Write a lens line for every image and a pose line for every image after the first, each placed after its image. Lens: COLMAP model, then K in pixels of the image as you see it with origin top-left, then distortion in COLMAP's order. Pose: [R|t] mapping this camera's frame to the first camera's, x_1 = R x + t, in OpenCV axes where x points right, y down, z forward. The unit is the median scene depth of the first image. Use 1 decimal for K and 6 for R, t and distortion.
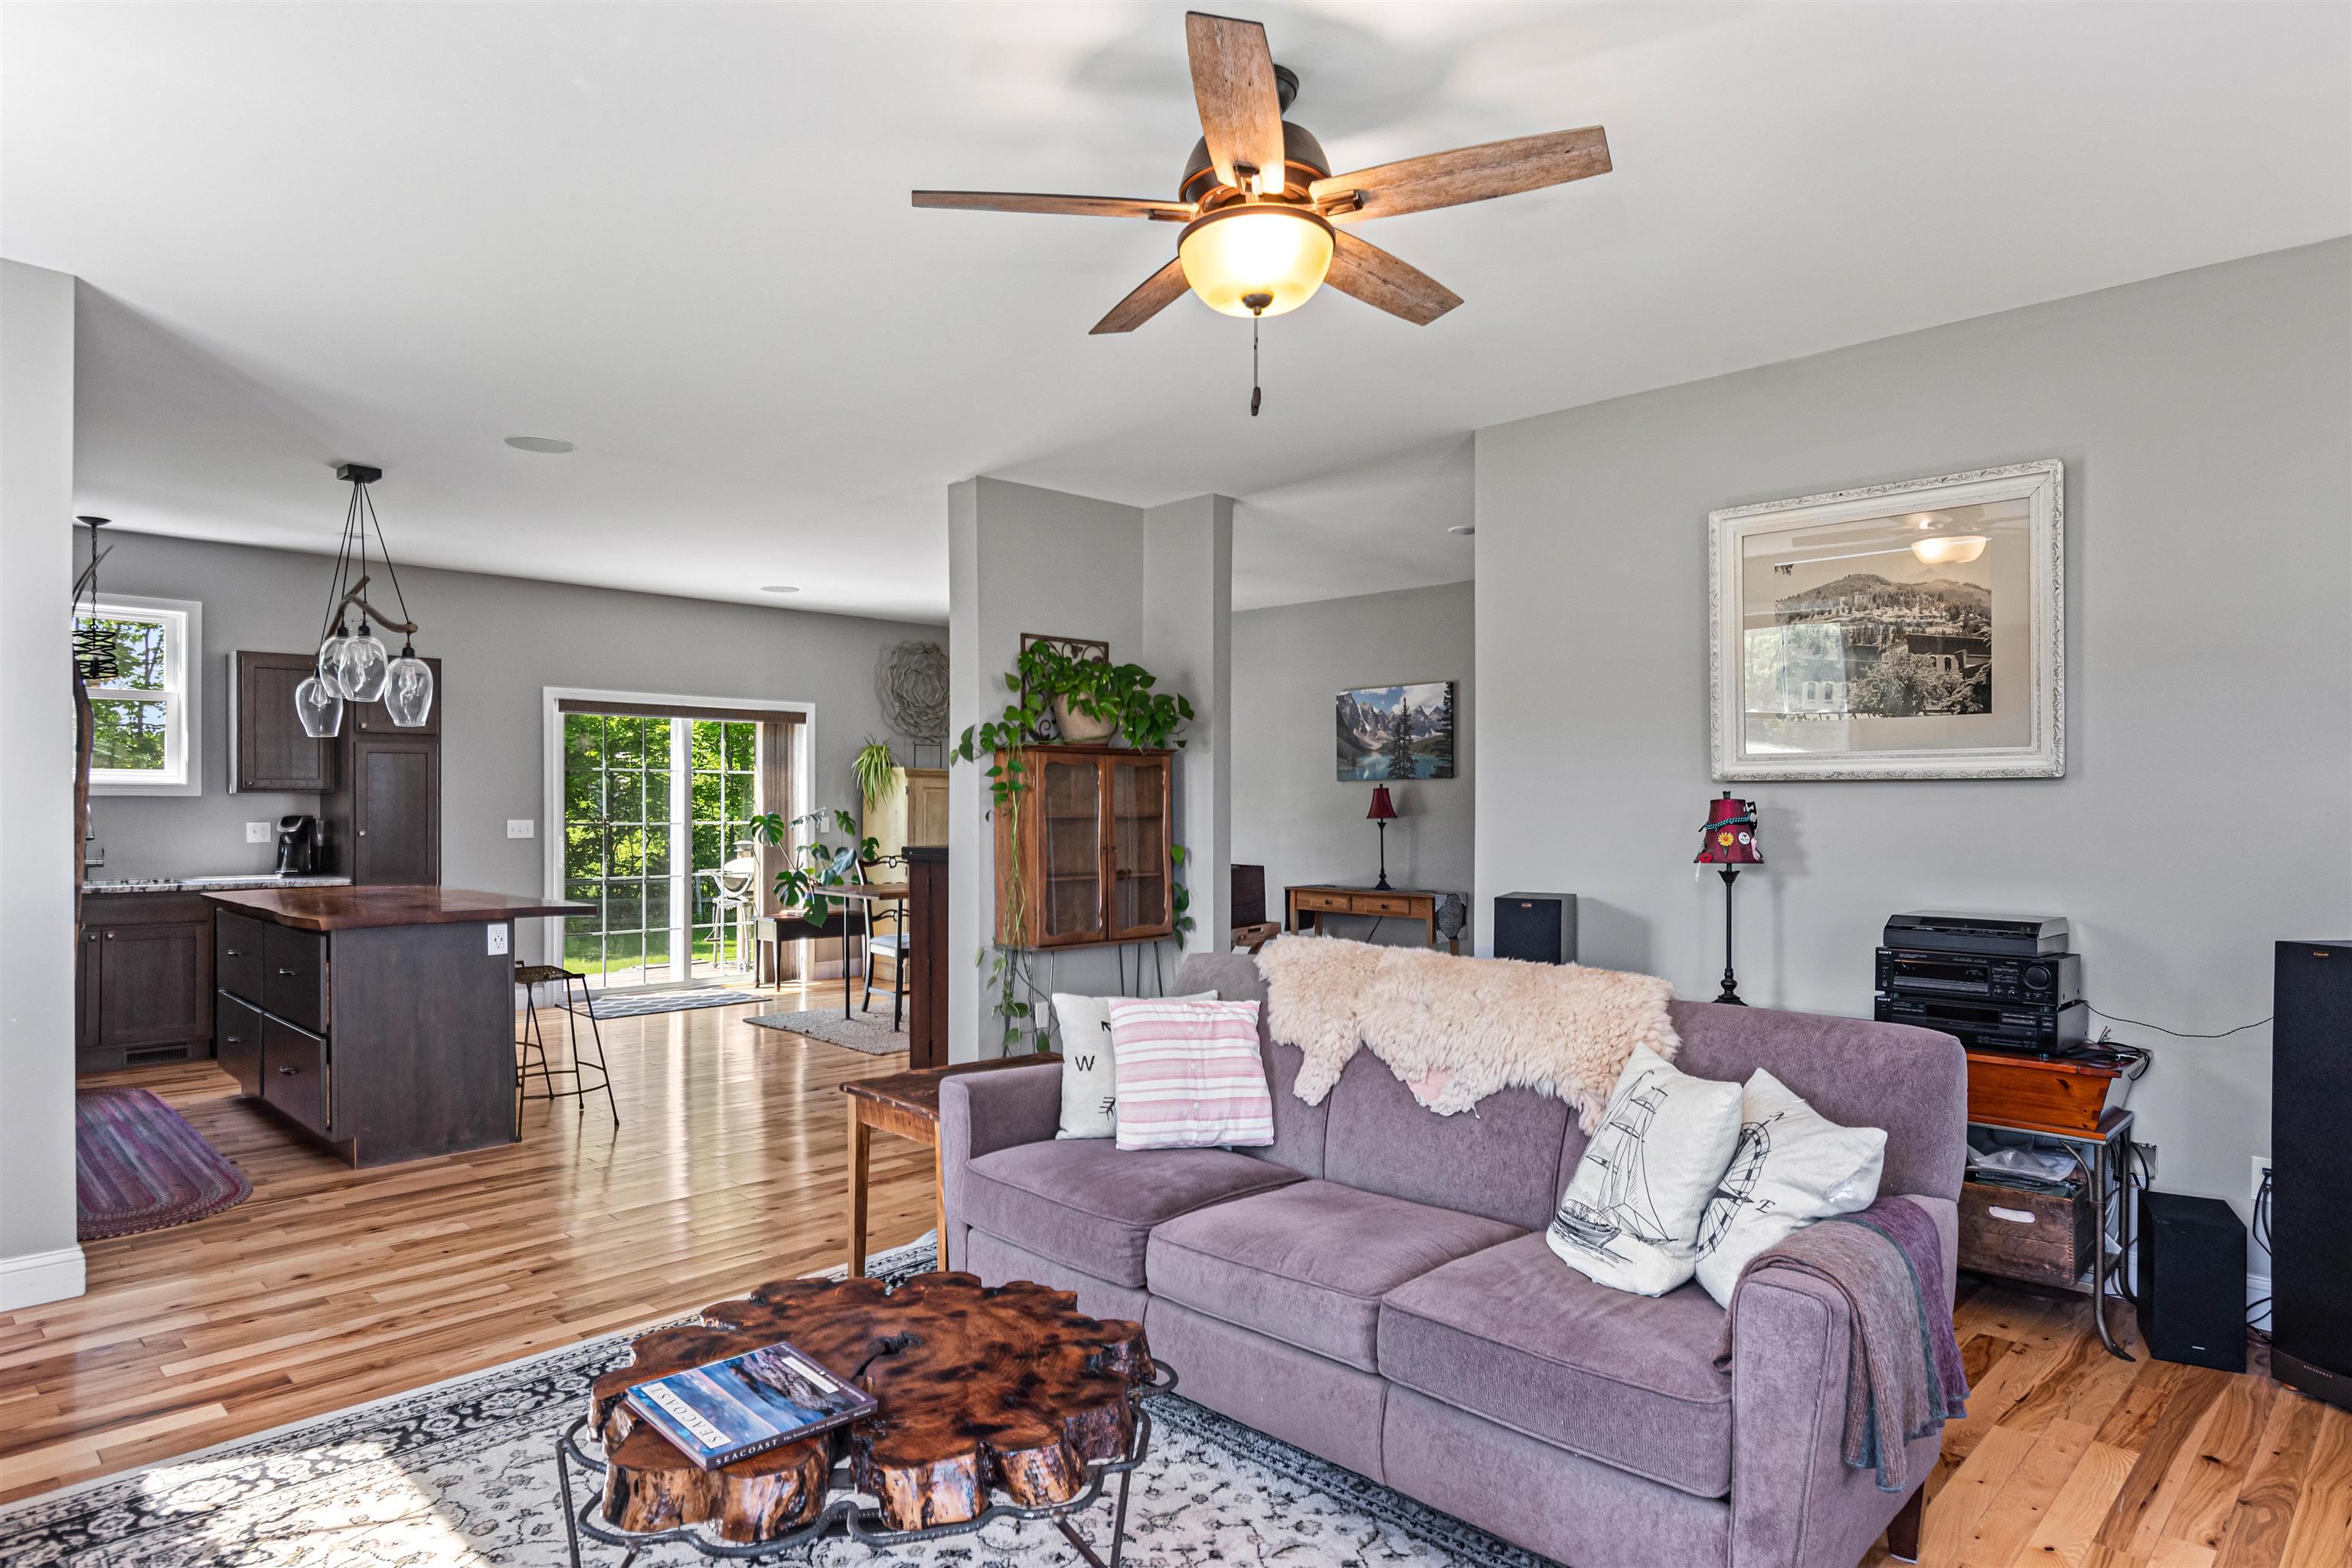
lens RADIAL K [[1340.0, 0, 1178.1], [0, 1340.0, 806.7], [0, 0, 1]] dist [-0.000203, -0.000273]
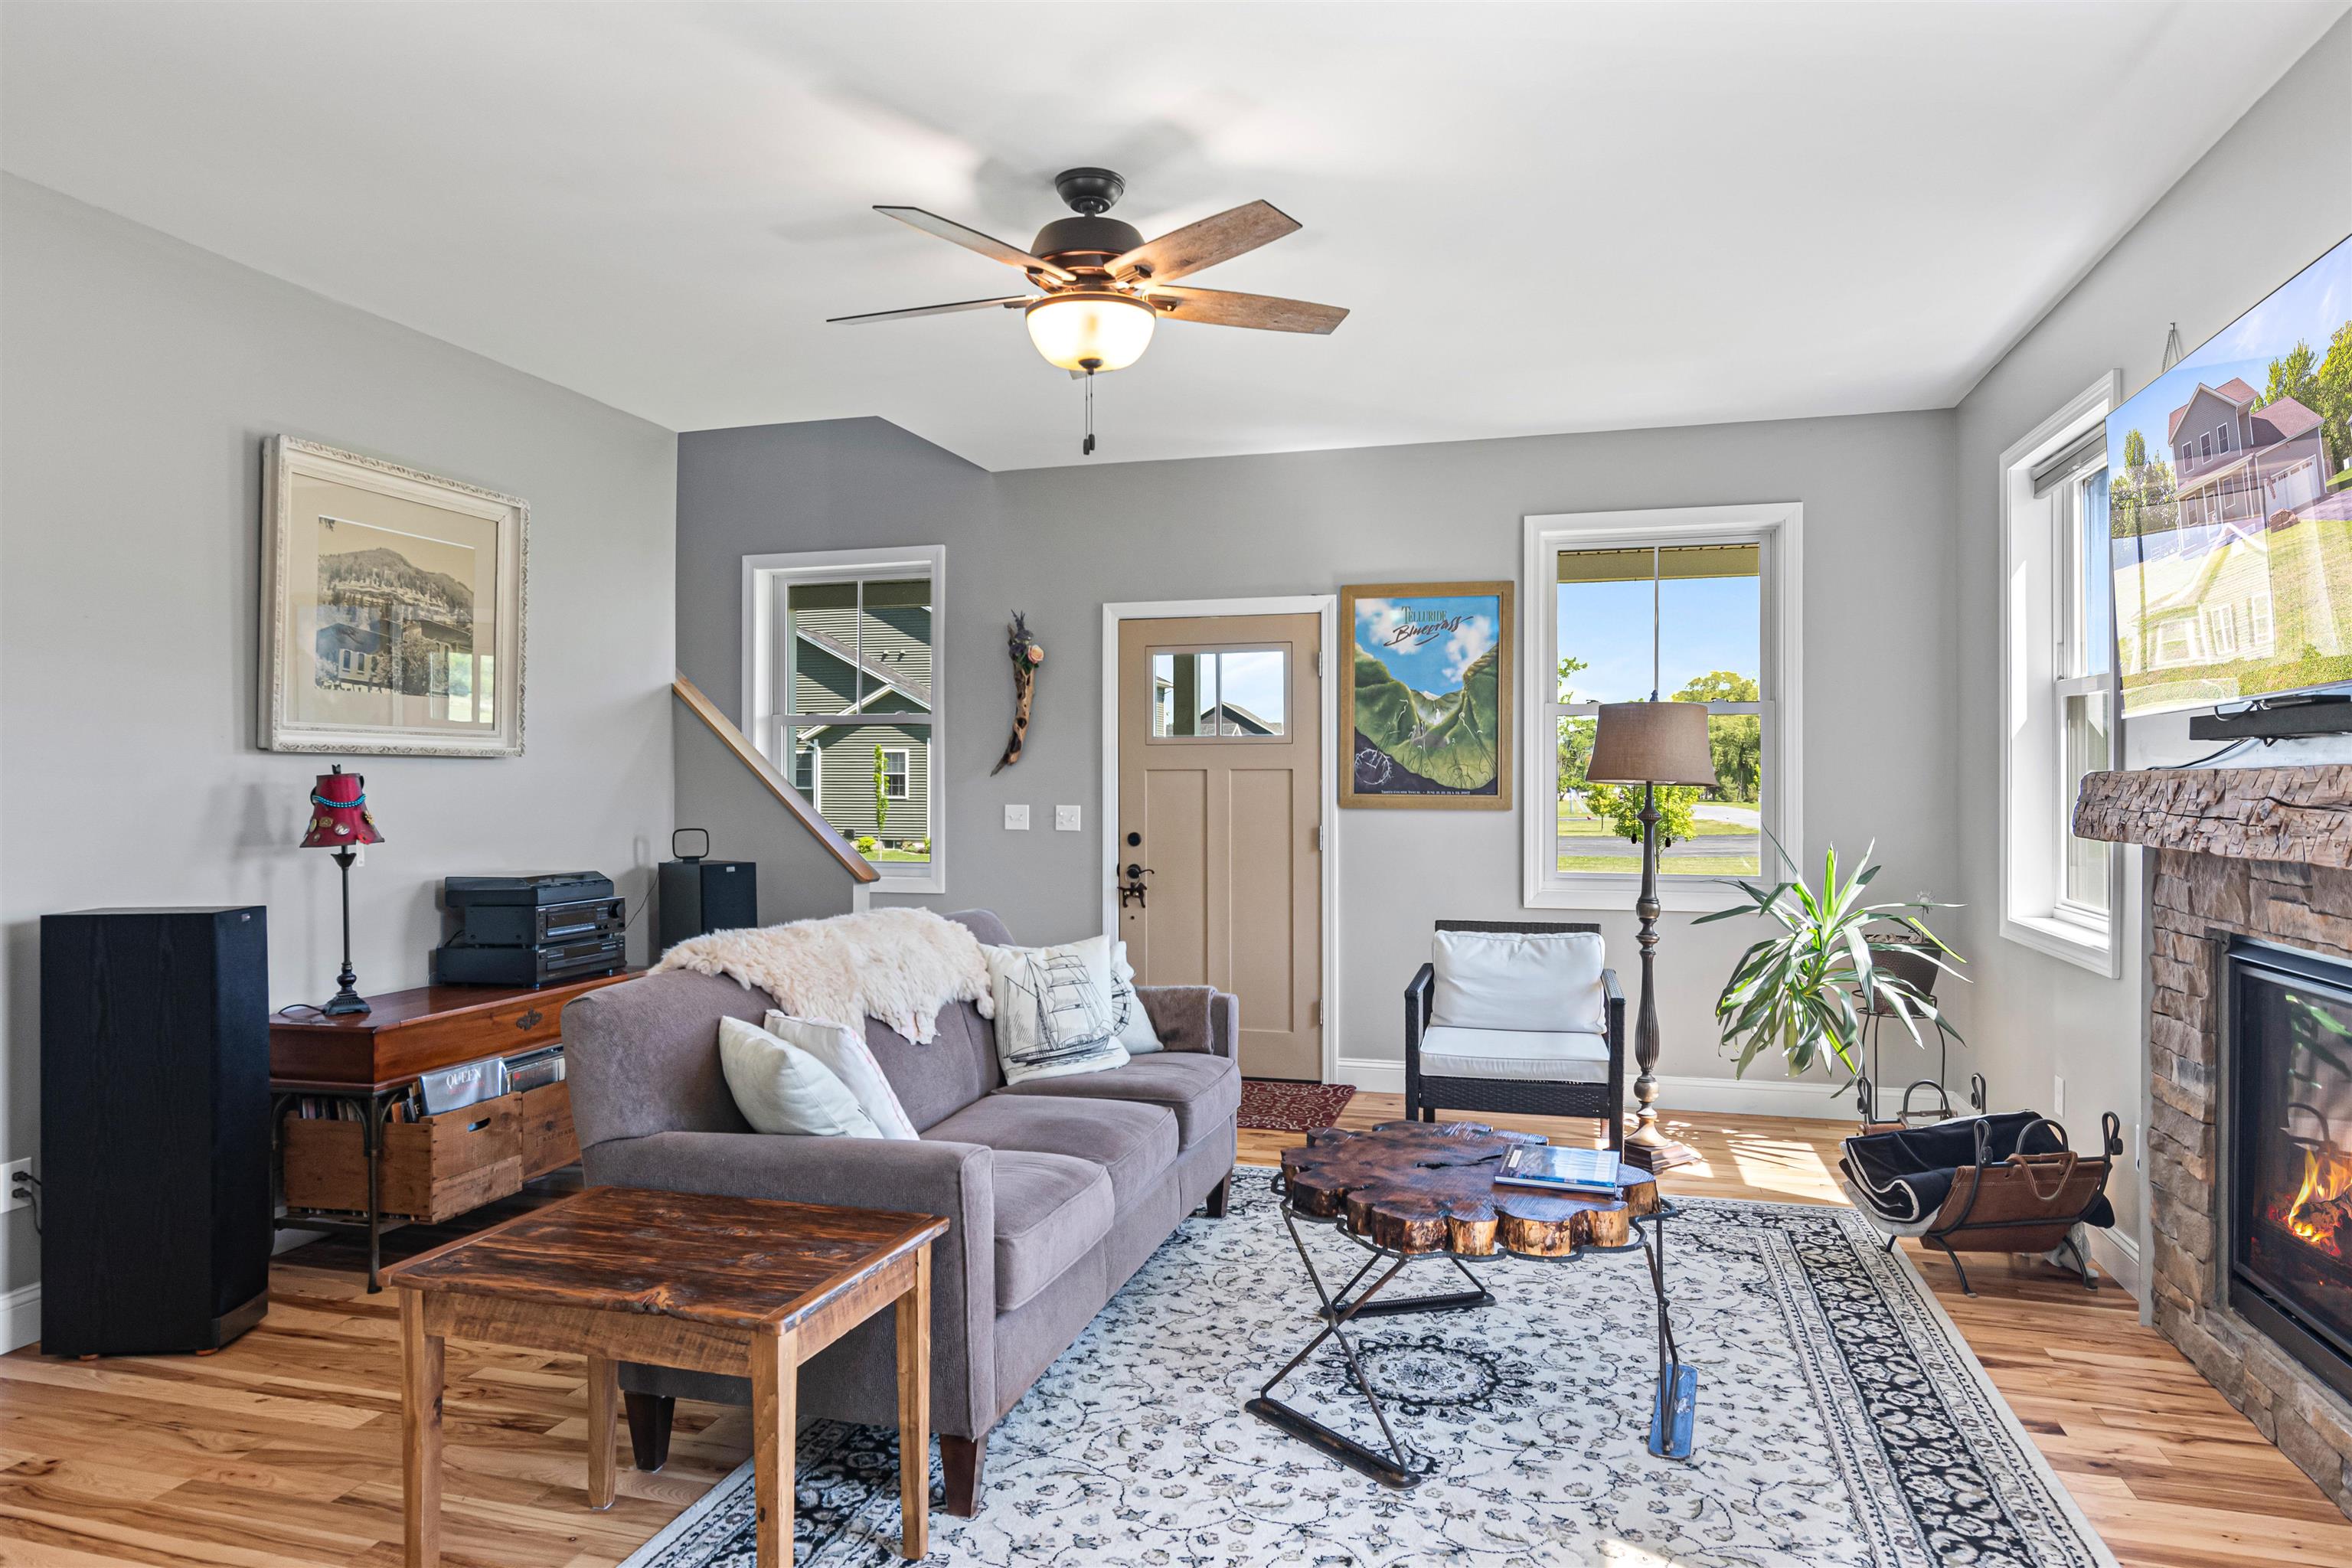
lens RADIAL K [[1428.9, 0, 1171.7], [0, 1428.9, 778.0], [0, 0, 1]] dist [-0.000884, 0.001983]
pose [[-0.477718, 0.000211, 0.878513, -0.423117], [0.000770, 1.000000, 0.000178, -0.001406], [-0.878513, 0.000762, -0.477718, 0.593342]]
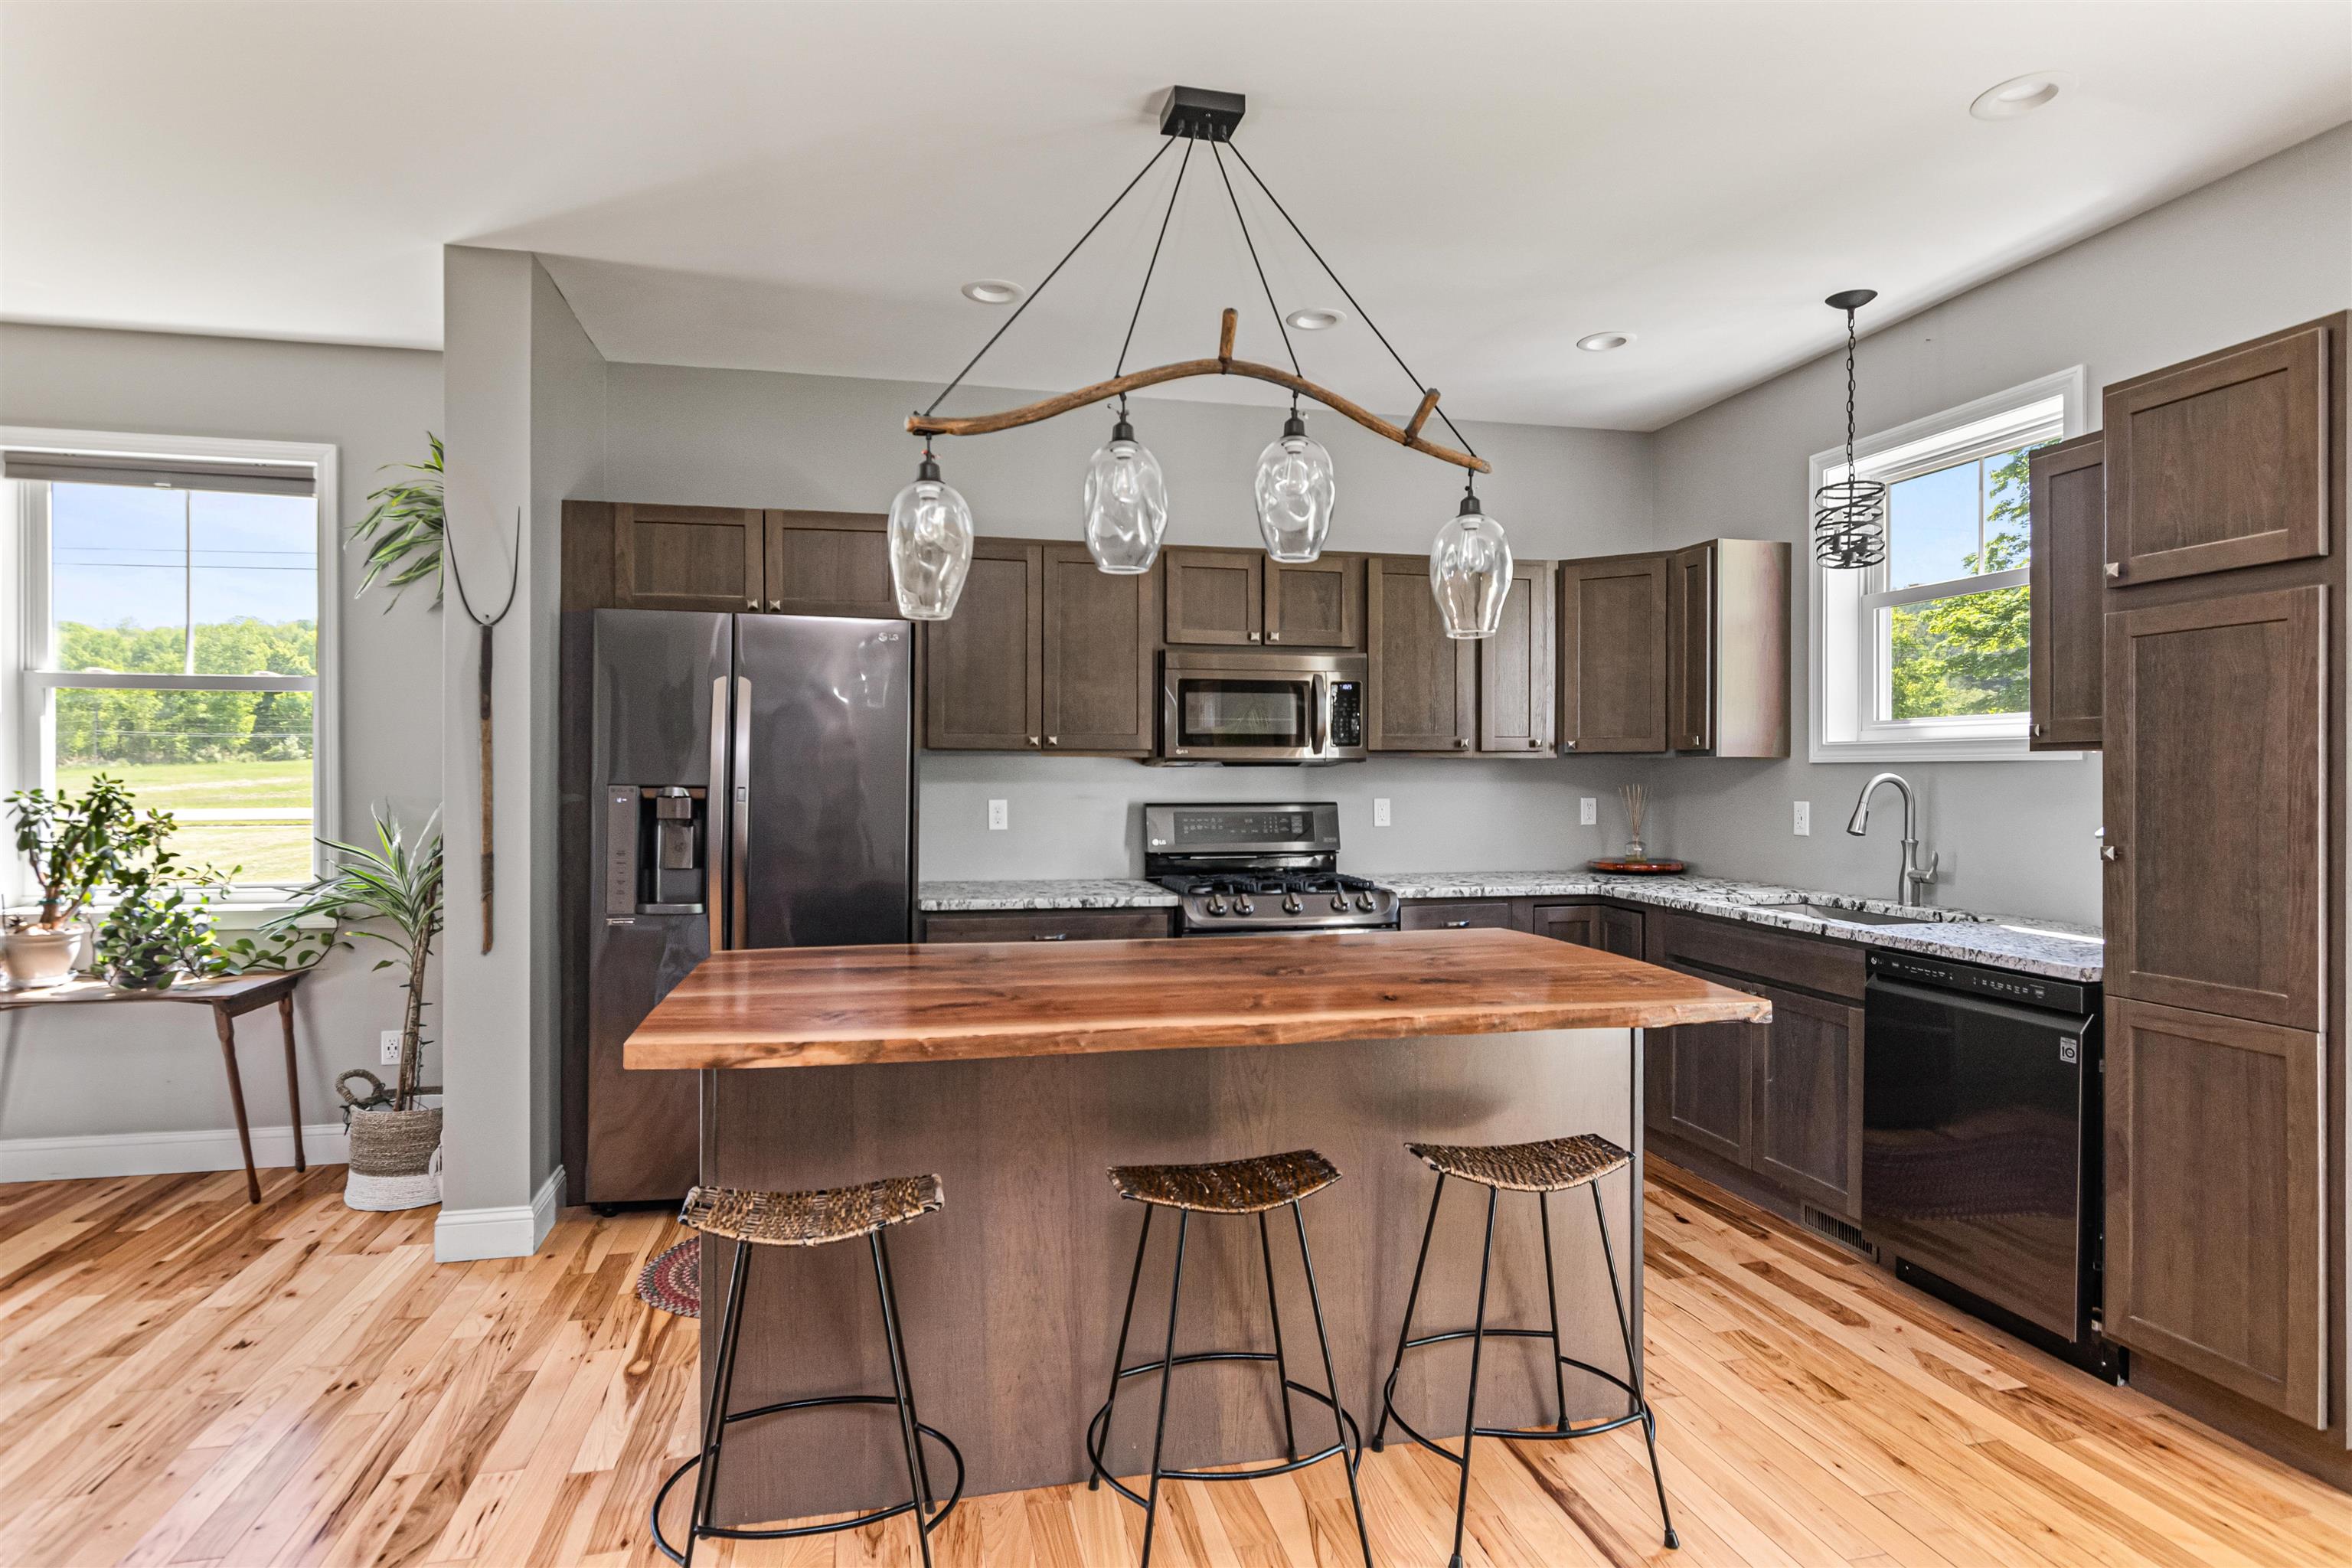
lens RADIAL K [[1241.4, 0, 1170.5], [0, 1241.4, 777.4], [0, 0, 1]] dist [-0.003514, 0.000503]
pose [[-0.541832, -0.000925, -0.840486, -0.177014], [-0.004721, 0.999987, 0.001943, -0.001243], [0.840474, 0.005020, -0.541829, 1.031883]]
